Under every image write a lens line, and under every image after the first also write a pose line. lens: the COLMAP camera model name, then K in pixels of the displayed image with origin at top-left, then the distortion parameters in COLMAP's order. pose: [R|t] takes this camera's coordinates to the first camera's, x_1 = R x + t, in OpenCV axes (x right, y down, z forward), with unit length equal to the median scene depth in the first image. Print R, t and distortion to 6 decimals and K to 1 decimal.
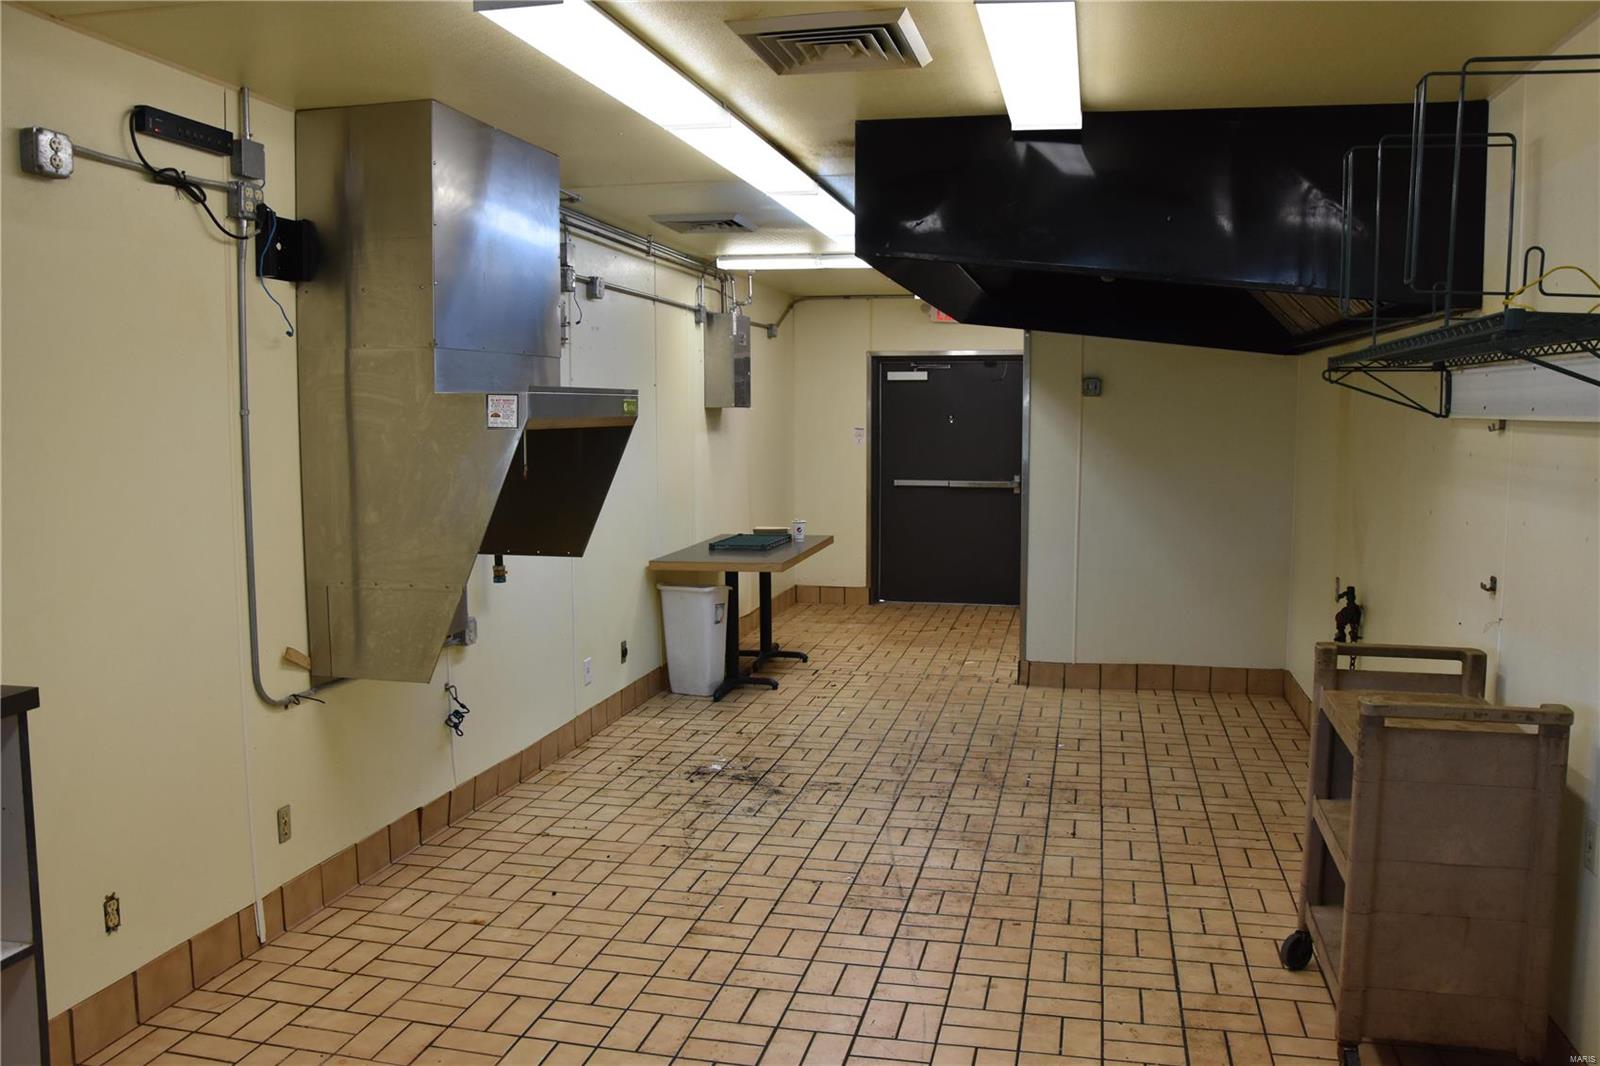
lens RADIAL K [[1259.7, 0, 807.9], [0, 1259.7, 536.4], [0, 0, 1]] dist [-0.152742, 0.124457]
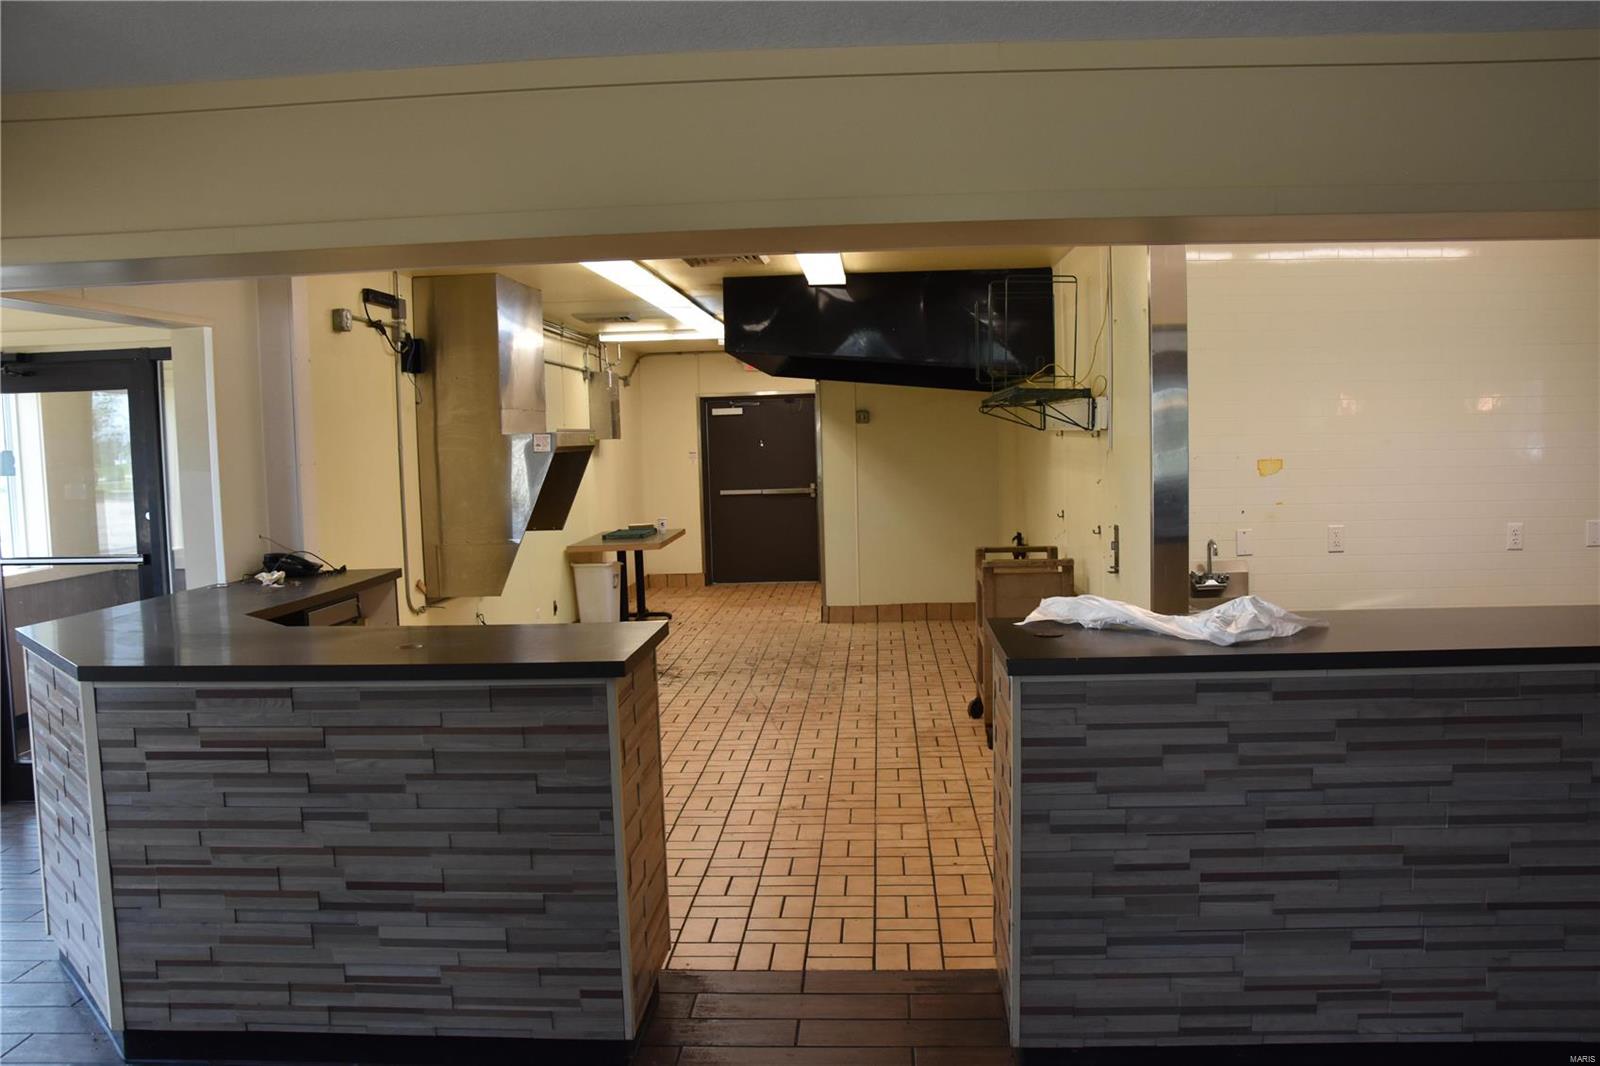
lens RADIAL K [[1259.7, 0, 807.9], [0, 1259.7, 536.4], [0, 0, 1]] dist [-0.152742, 0.124457]
pose [[0.985507, -0.041813, 0.164398, -0.112523], [0.045539, 0.998783, -0.018960, 0.060579], [-0.163405, 0.026172, 0.986212, -0.590542]]
